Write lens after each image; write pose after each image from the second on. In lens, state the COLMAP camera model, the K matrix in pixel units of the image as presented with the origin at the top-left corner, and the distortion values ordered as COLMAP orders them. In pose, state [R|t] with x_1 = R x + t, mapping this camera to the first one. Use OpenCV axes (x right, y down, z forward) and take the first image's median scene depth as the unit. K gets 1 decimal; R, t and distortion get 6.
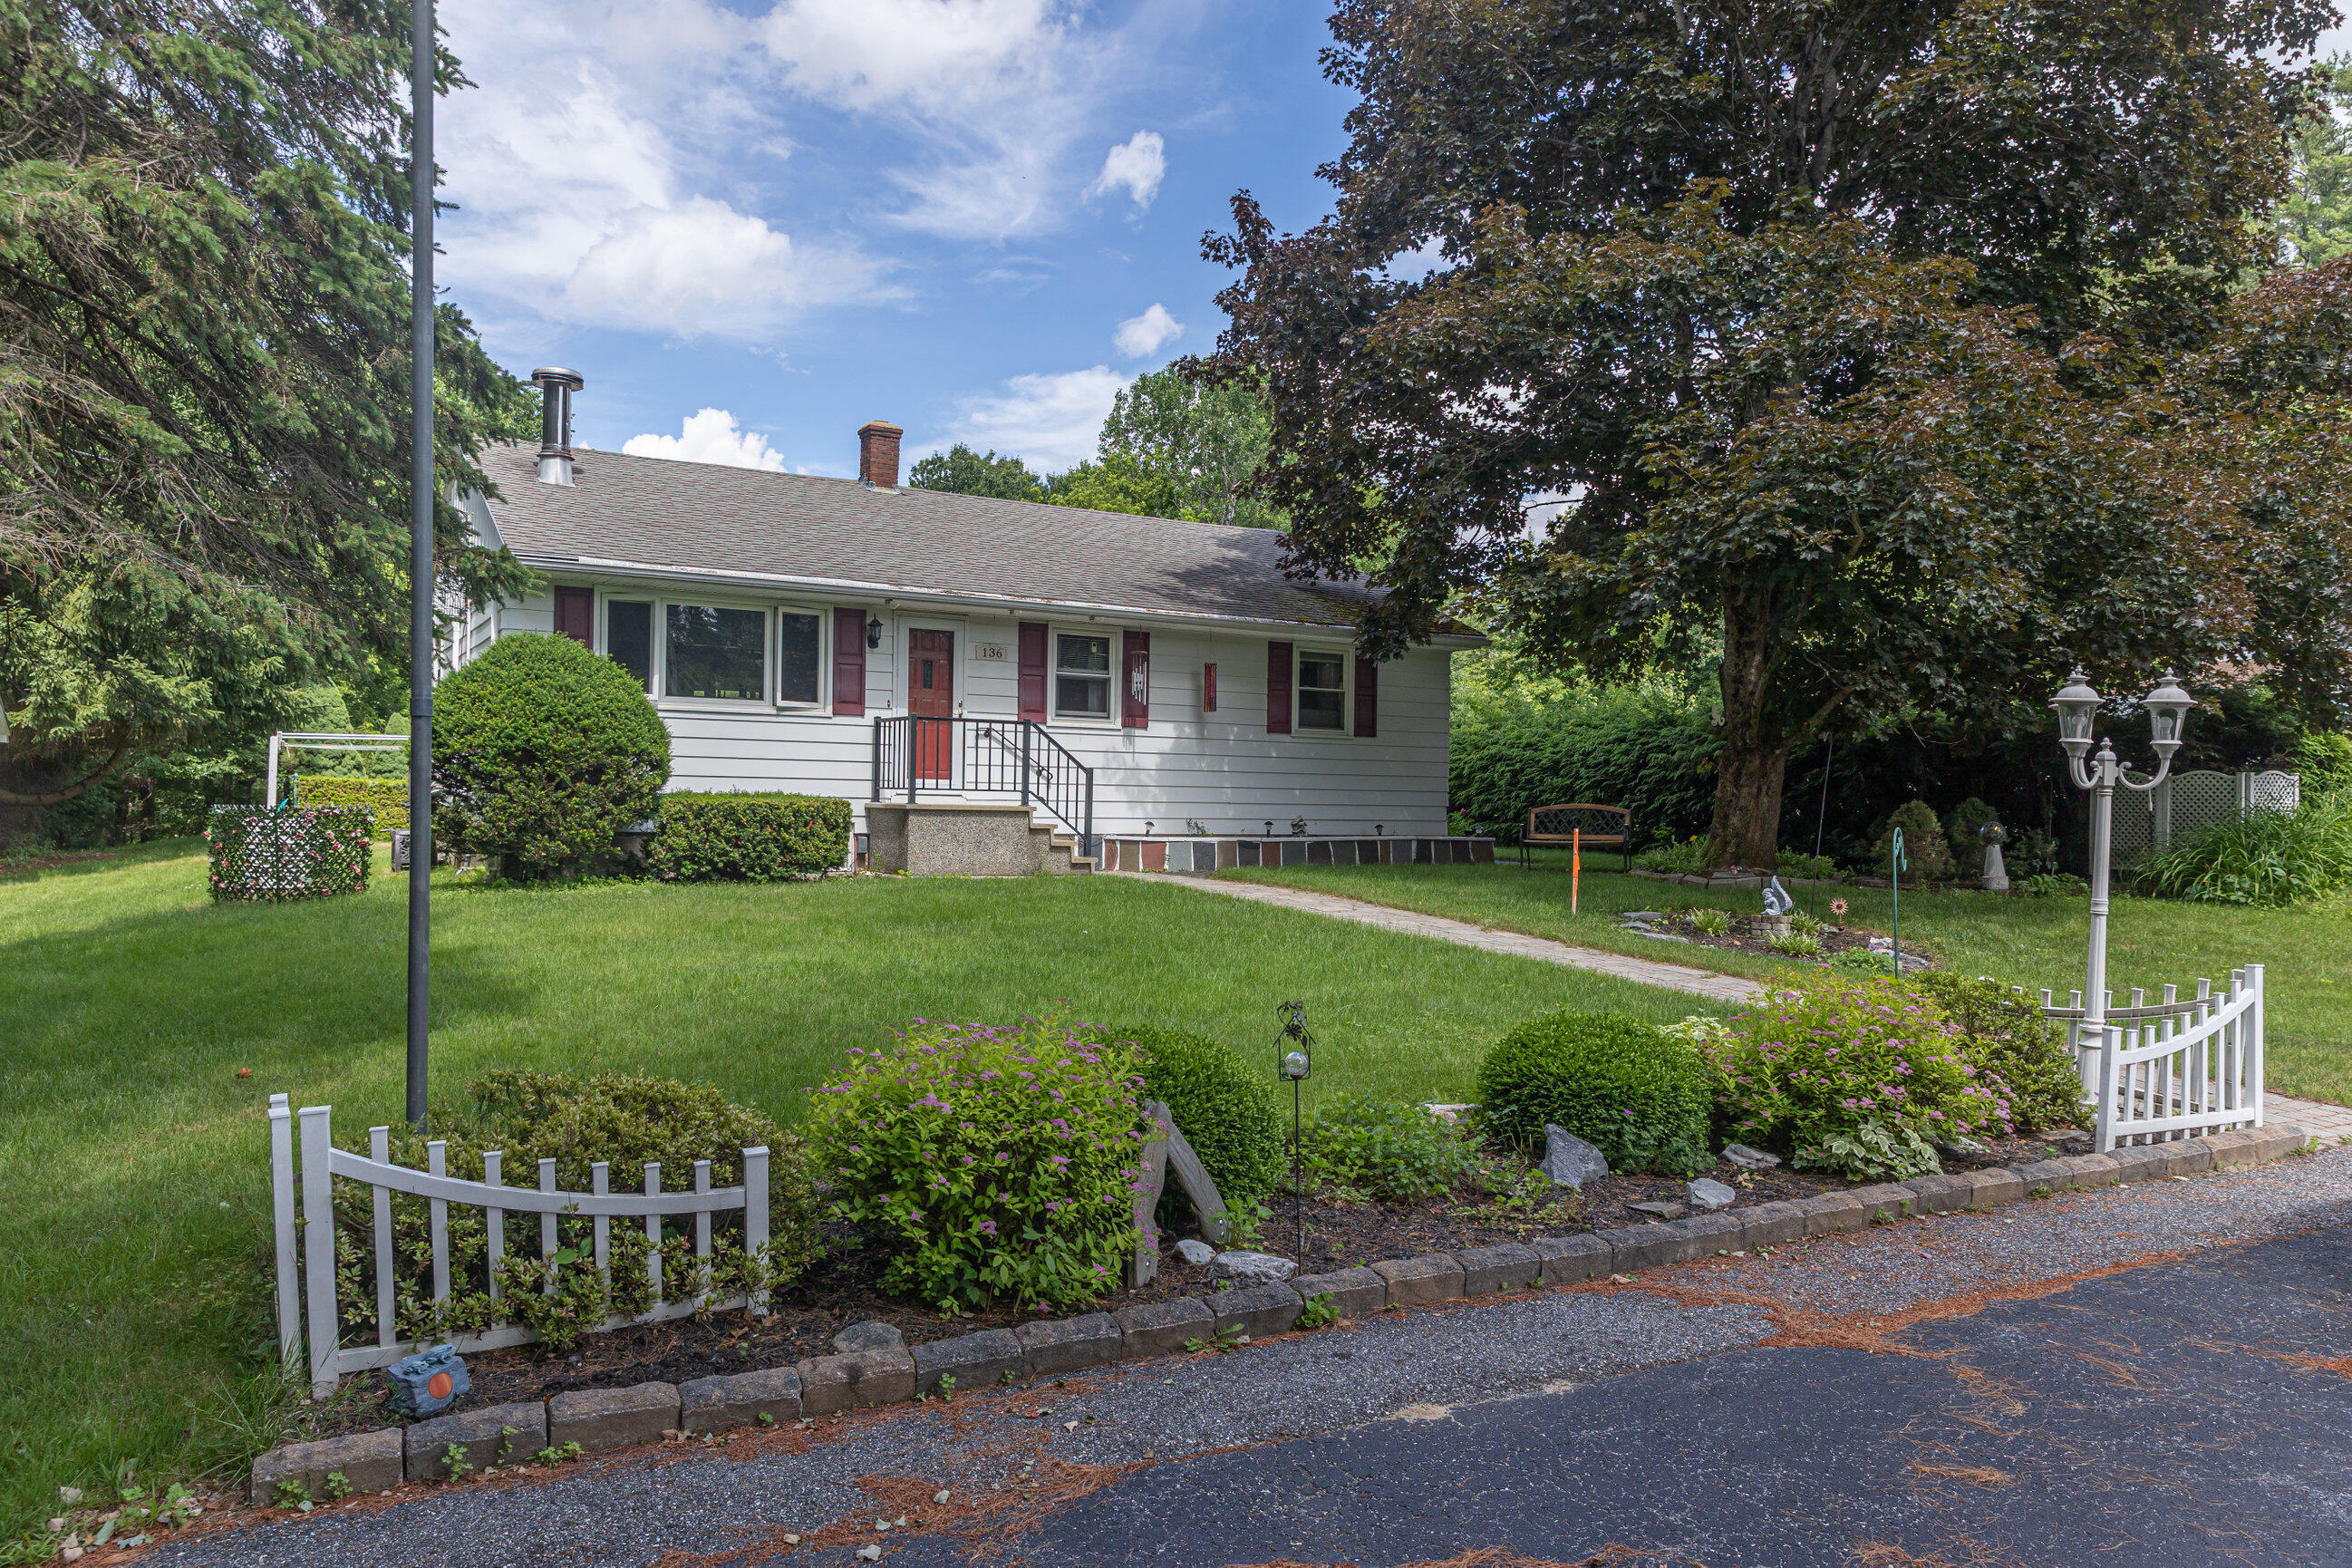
lens RADIAL K [[1605.3, 0, 1176.7], [0, 1605.3, 805.3], [0, 0, 1]] dist [0.005316, 0.000312]
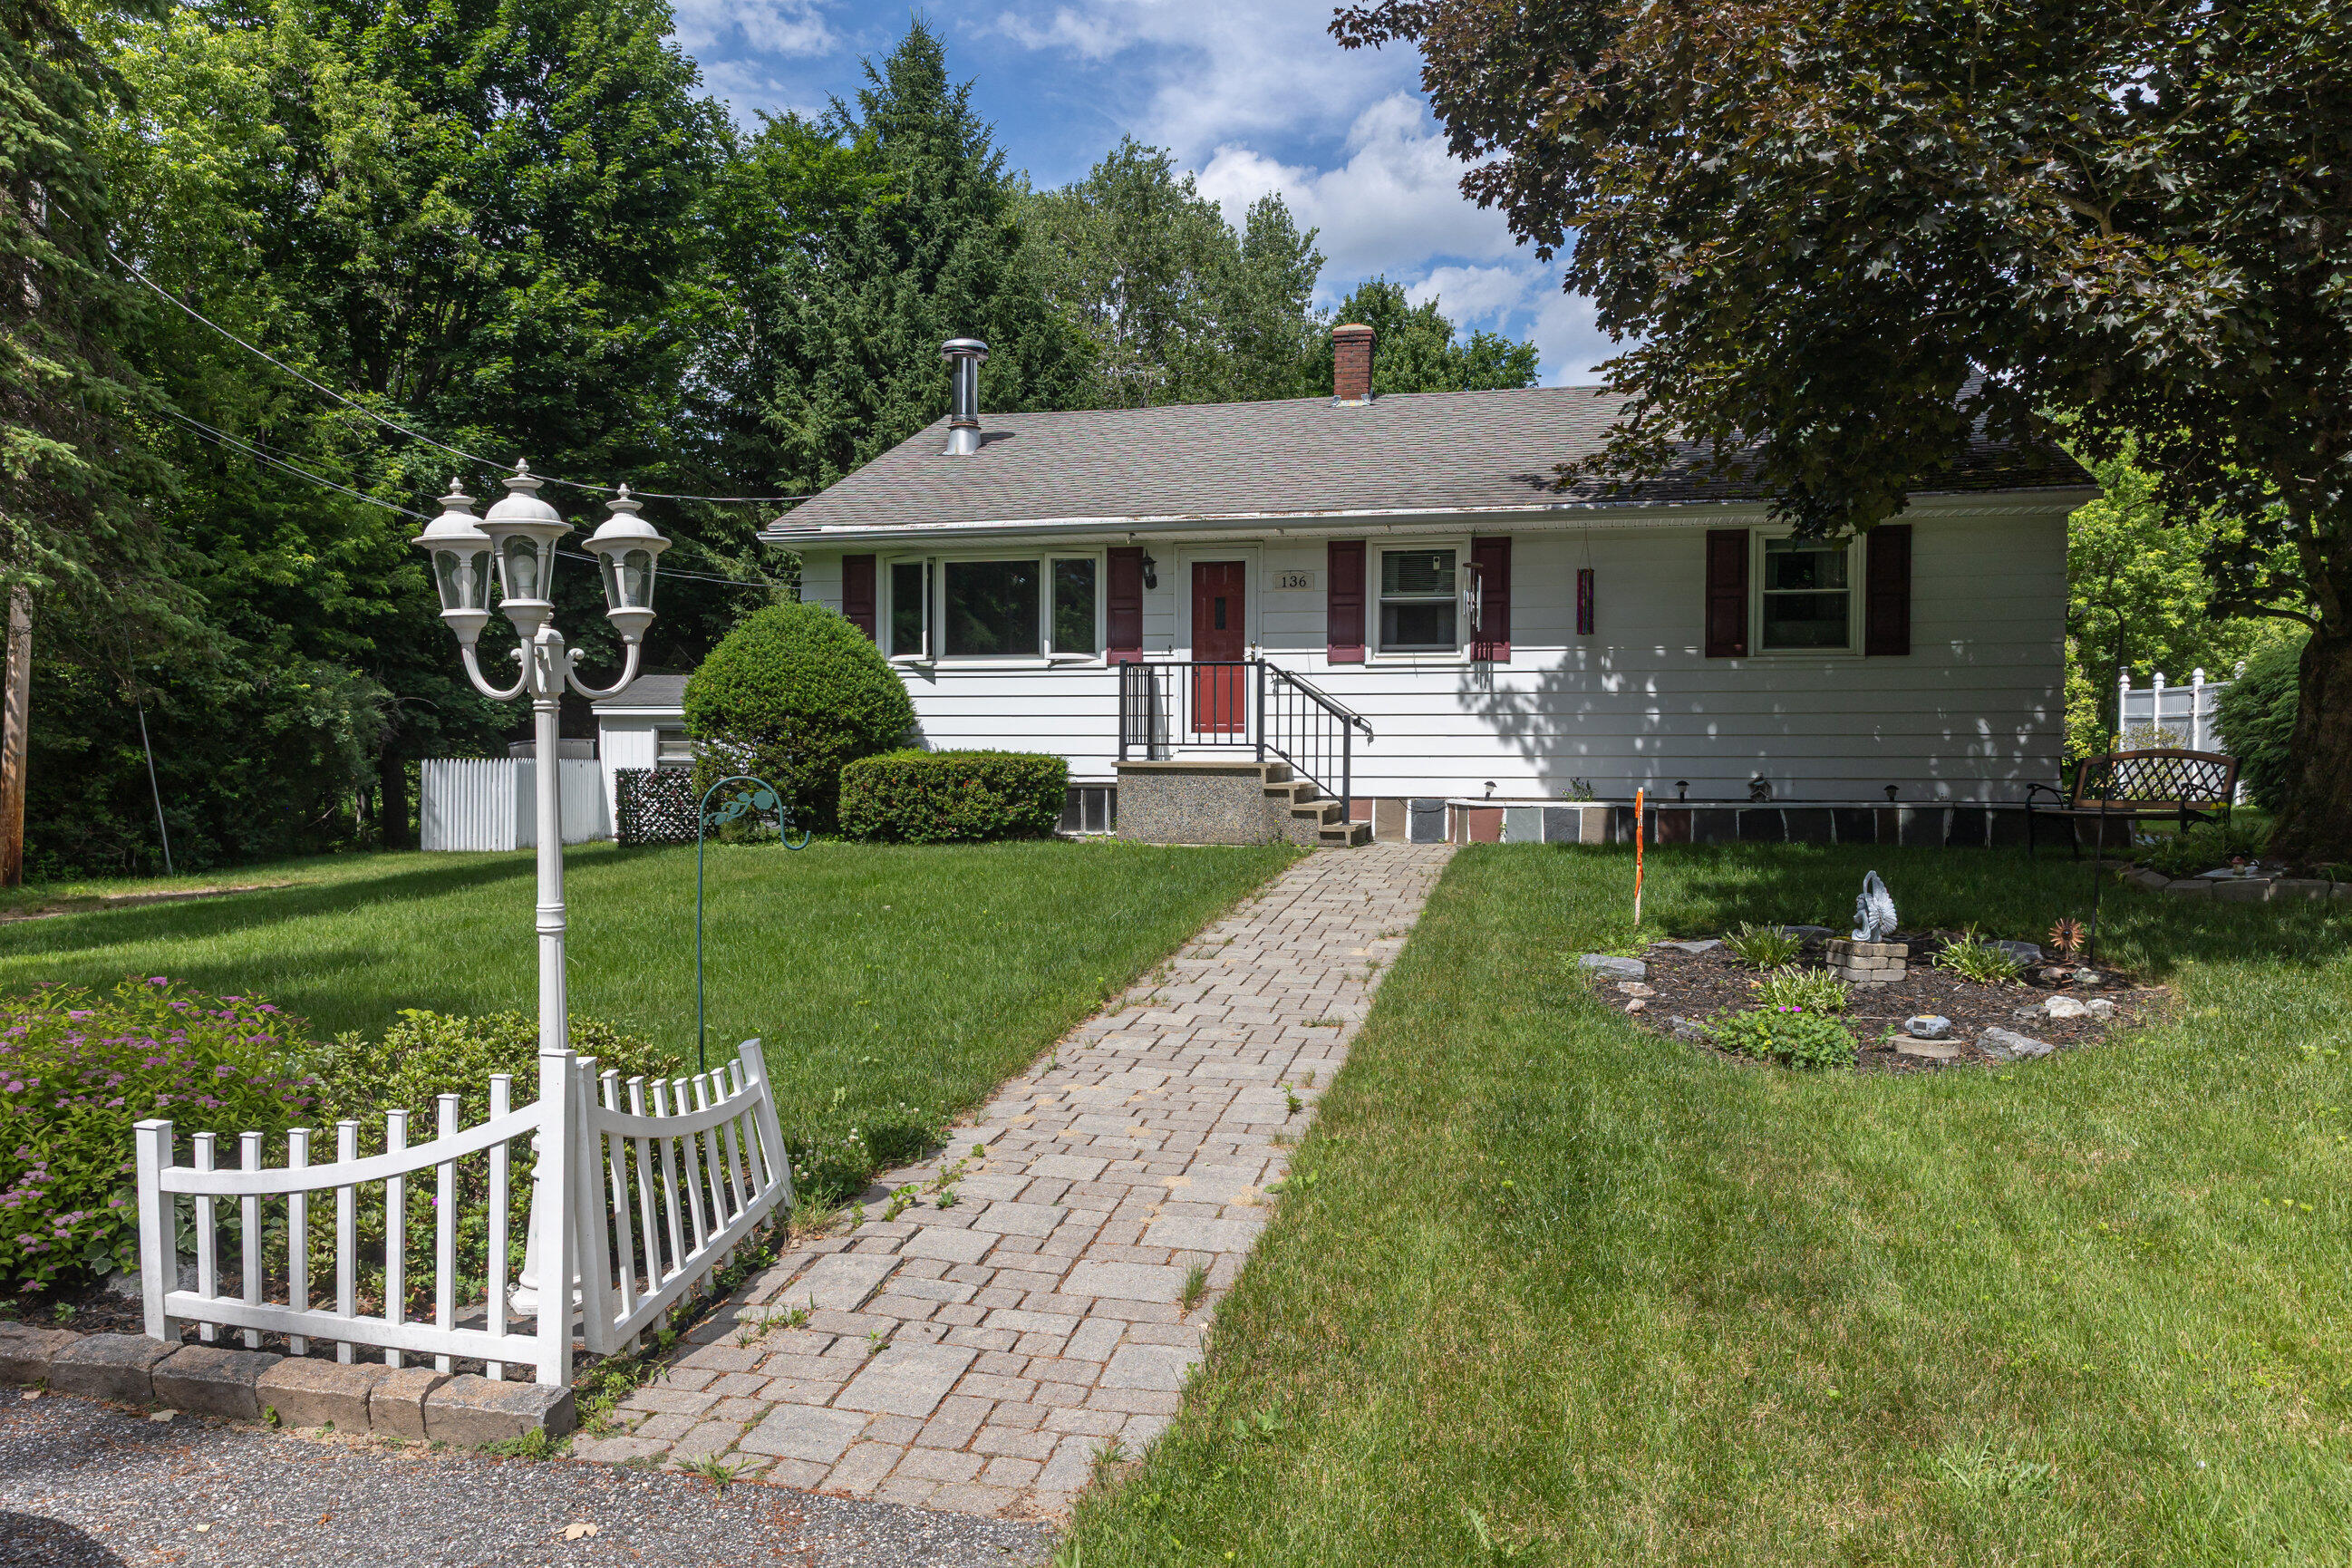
lens RADIAL K [[1725.8, 0, 1176.5], [0, 1725.8, 767.3], [0, 0, 1]] dist [0.013278, 0.004538]
pose [[0.701587, -0.008168, -0.712537, 0.510797], [0.007218, 0.999964, -0.004356, 0.006488], [0.712547, -0.002087, 0.701621, 0.329525]]
